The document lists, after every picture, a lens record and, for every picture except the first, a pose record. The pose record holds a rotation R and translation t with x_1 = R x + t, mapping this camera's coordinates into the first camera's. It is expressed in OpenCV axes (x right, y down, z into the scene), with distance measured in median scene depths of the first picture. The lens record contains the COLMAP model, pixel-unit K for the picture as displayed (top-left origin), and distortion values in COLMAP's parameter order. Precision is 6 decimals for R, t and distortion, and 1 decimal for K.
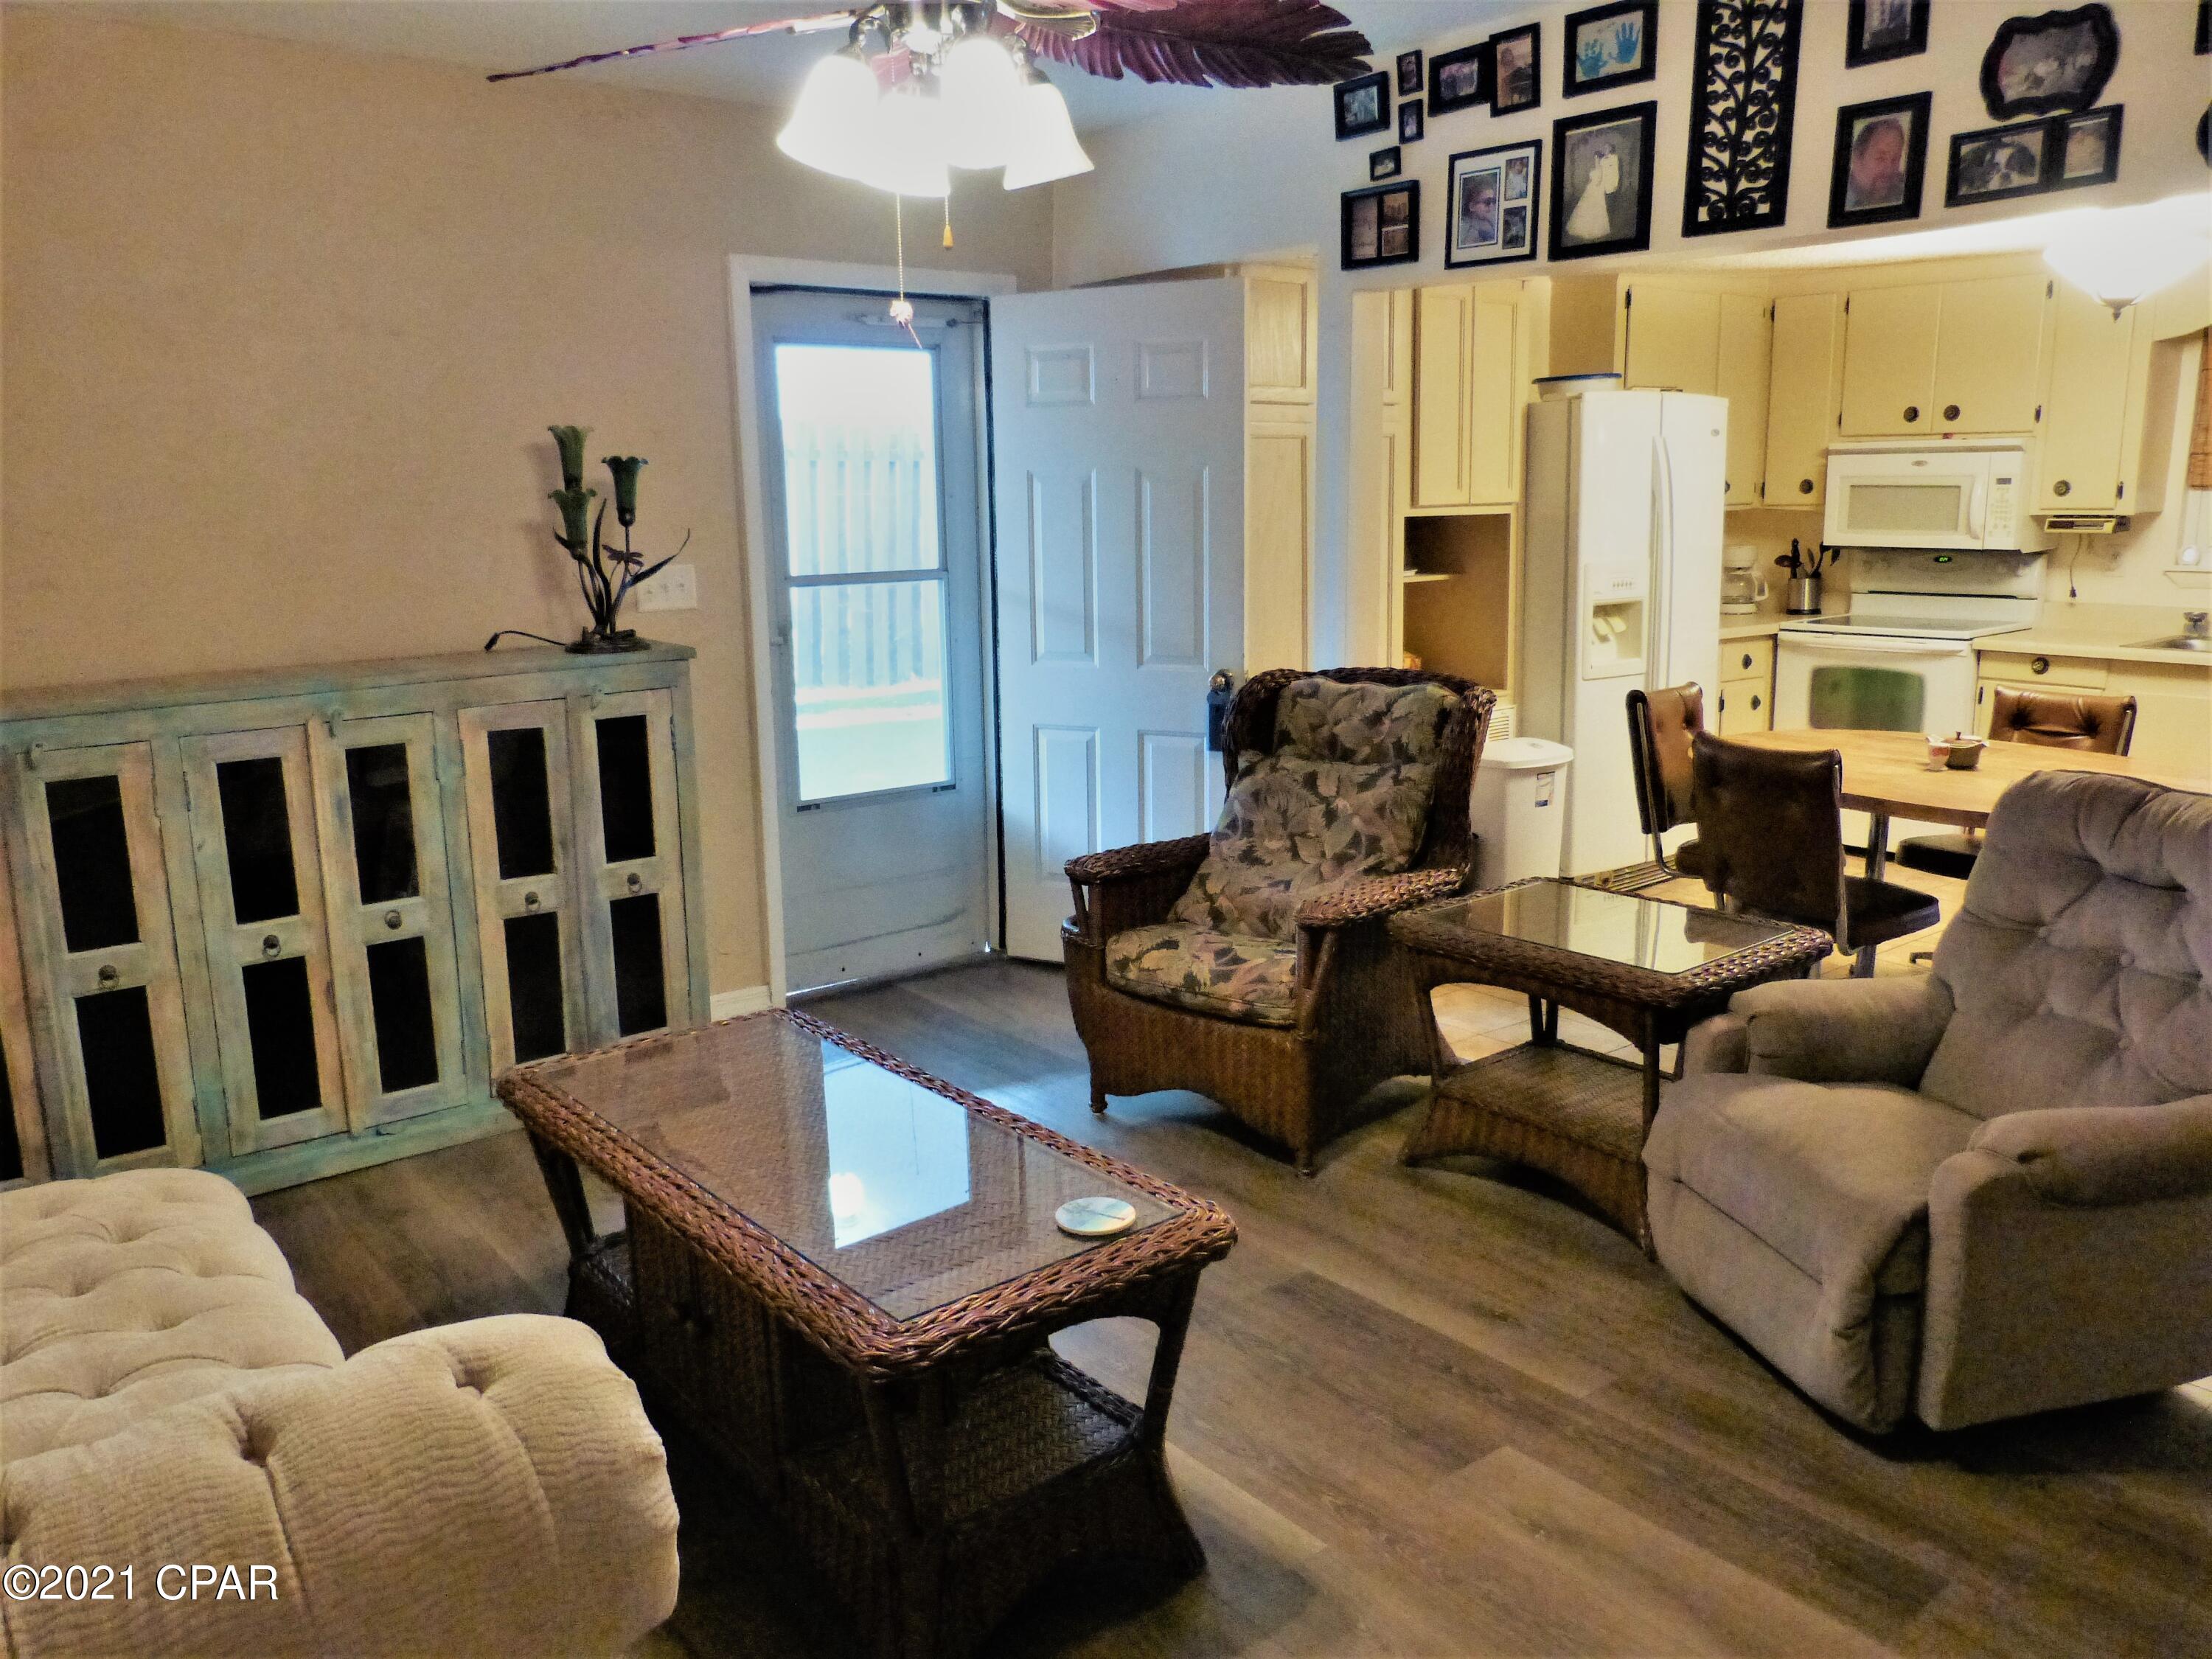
lens RADIAL K [[1643.6, 0, 1104.3], [0, 1643.6, 824.8], [0, 0, 1]] dist [0.001568, 0.001417]
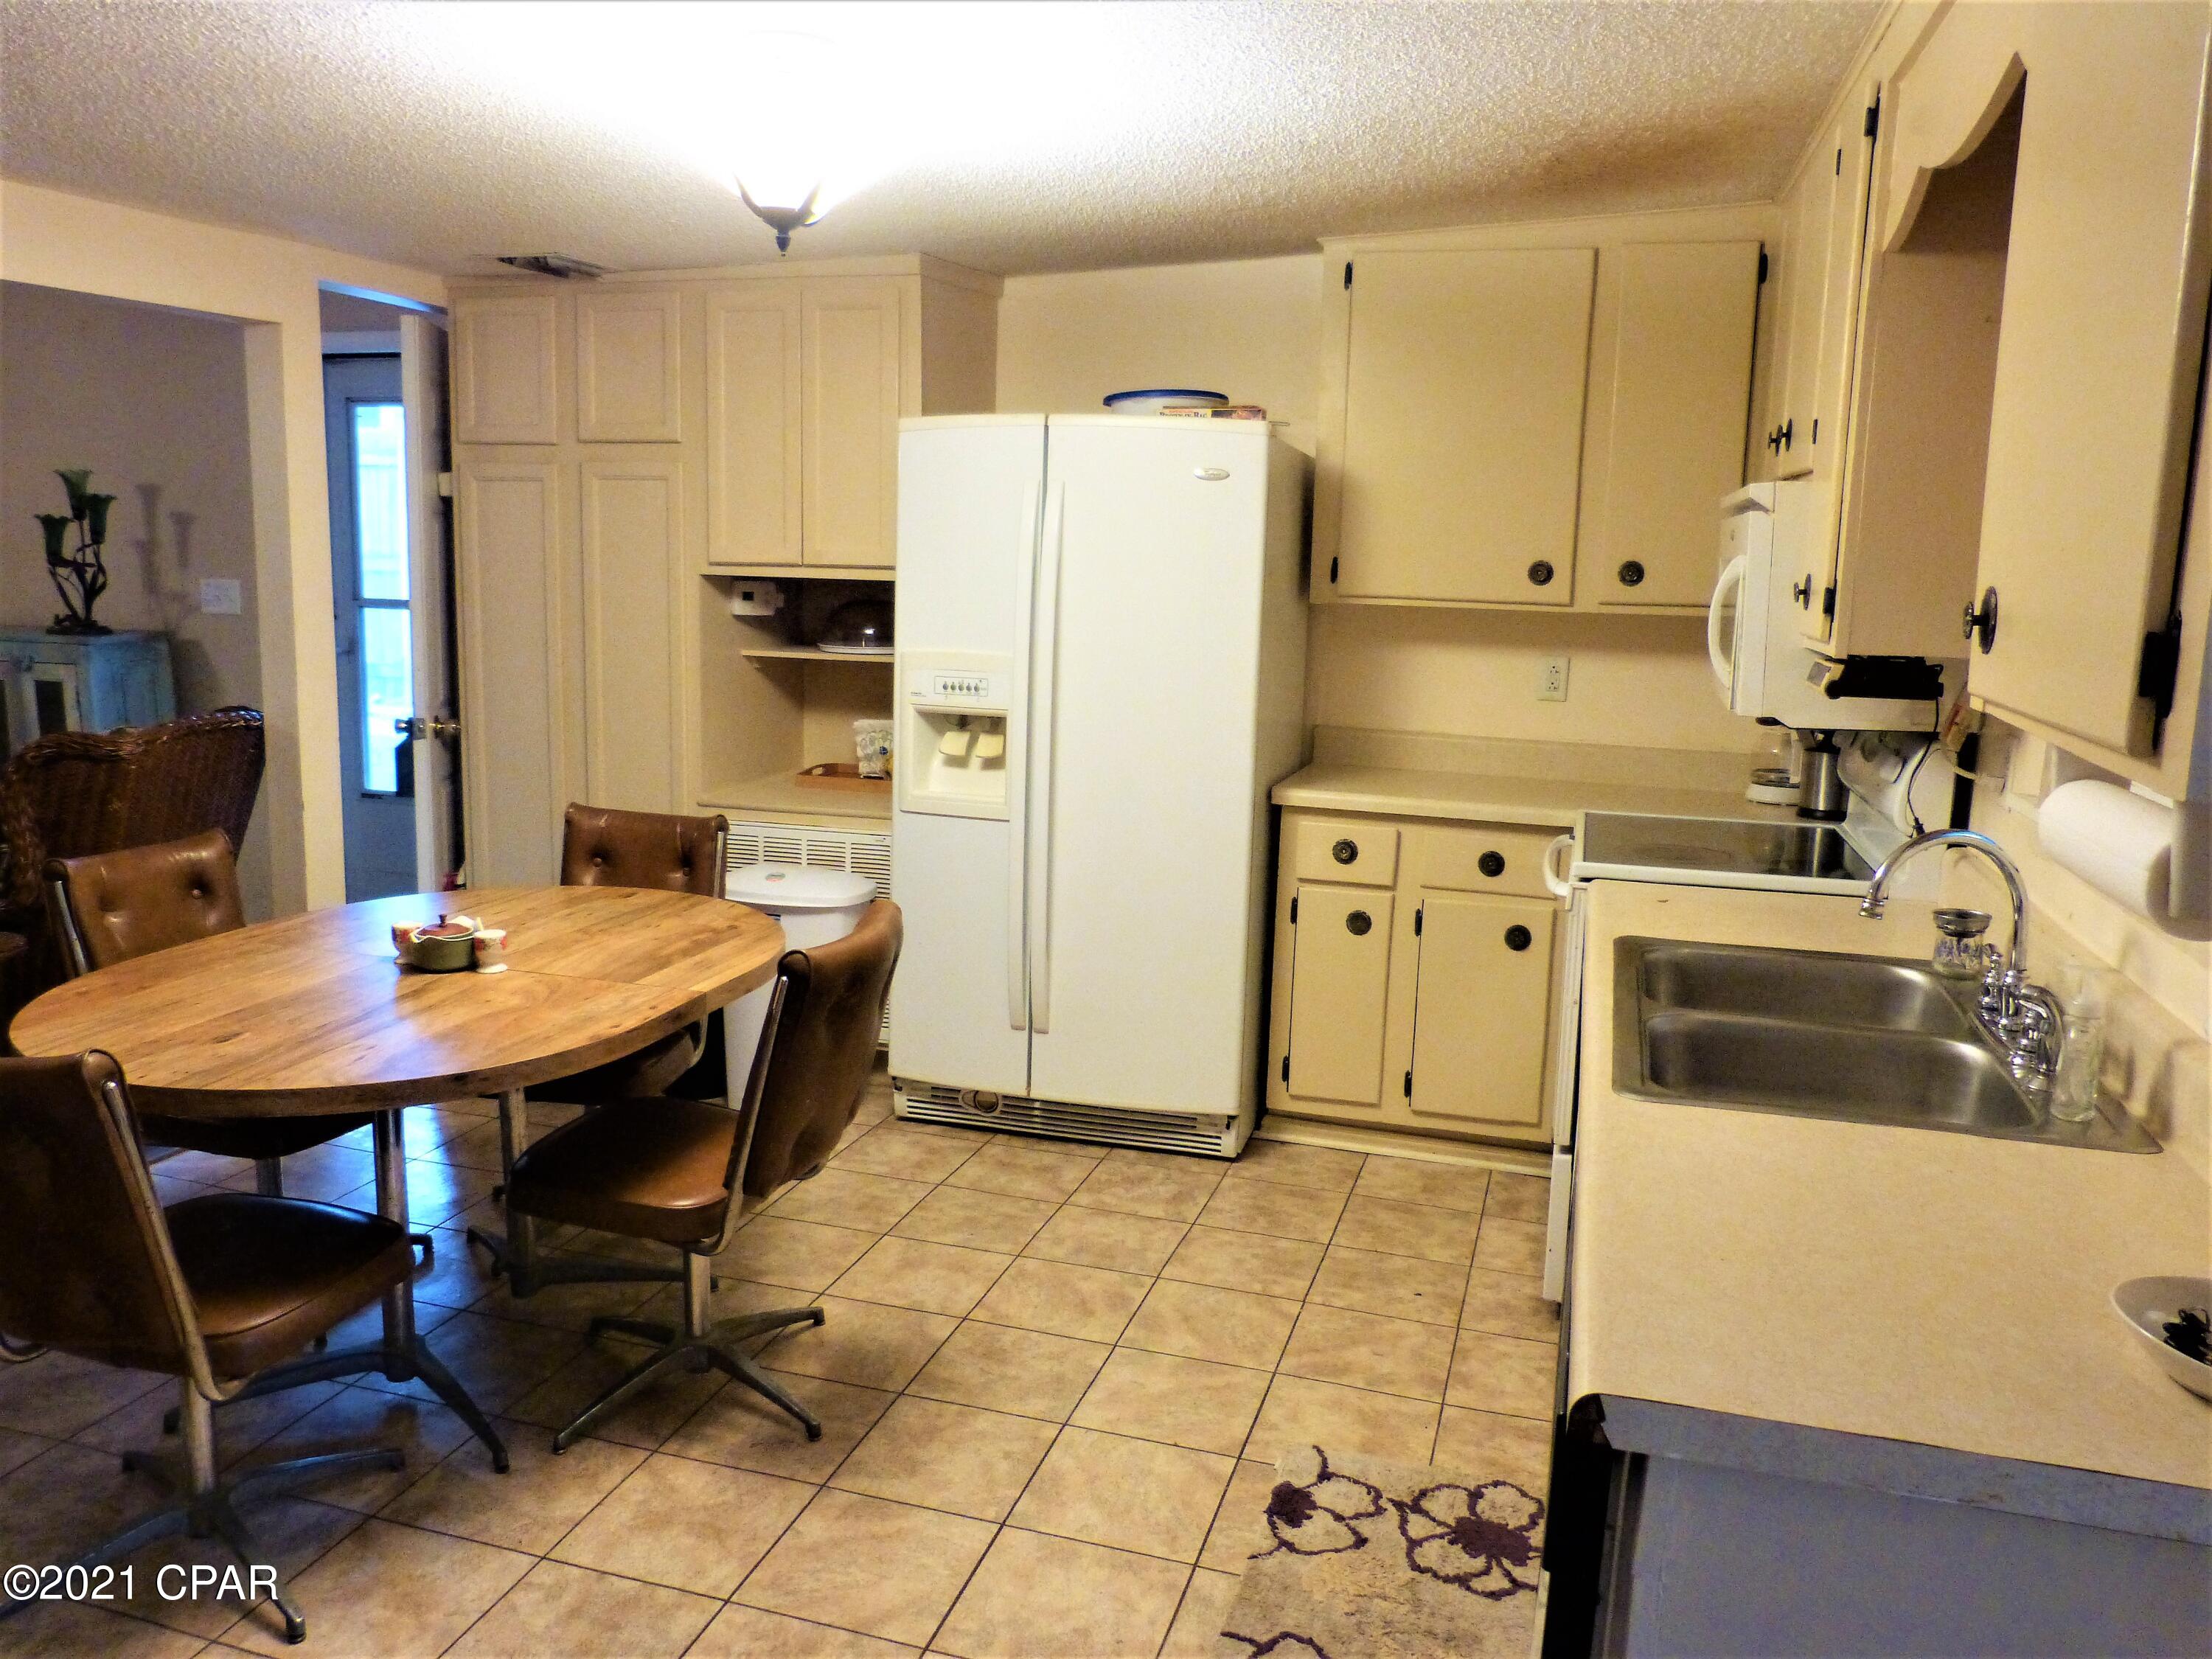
lens RADIAL K [[1643.6, 0, 1102.4], [0, 1643.6, 825.0], [0, 0, 1]] dist [0.001568, 0.001417]
pose [[0.555118, 0.160062, -0.816225, 1.128448], [-0.199446, 0.978296, 0.056200, -0.168645], [0.807506, 0.131595, 0.574994, 0.780496]]
